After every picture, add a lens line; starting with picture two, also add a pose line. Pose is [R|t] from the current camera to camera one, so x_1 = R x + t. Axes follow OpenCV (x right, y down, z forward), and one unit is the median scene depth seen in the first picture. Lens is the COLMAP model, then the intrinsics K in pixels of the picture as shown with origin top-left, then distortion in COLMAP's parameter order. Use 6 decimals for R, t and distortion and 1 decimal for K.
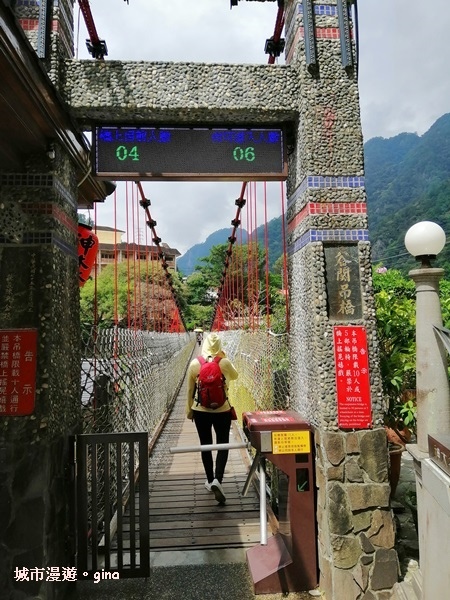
lens RADIAL K [[441.9, 0, 225.0], [0, 441.9, 300.0], [0, 0, 1]] dist [0.075031, -0.112868]
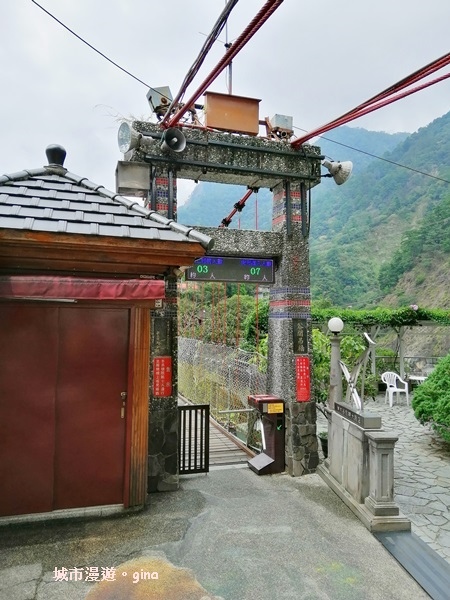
lens RADIAL K [[441.9, 0, 225.0], [0, 441.9, 300.0], [0, 0, 1]] dist [0.075031, -0.112868]
pose [[0.970686, 0.044953, 0.236112, -0.612789], [-0.048517, 0.998779, 0.009303, -0.219155], [-0.235405, -0.020486, 0.971681, -1.036406]]
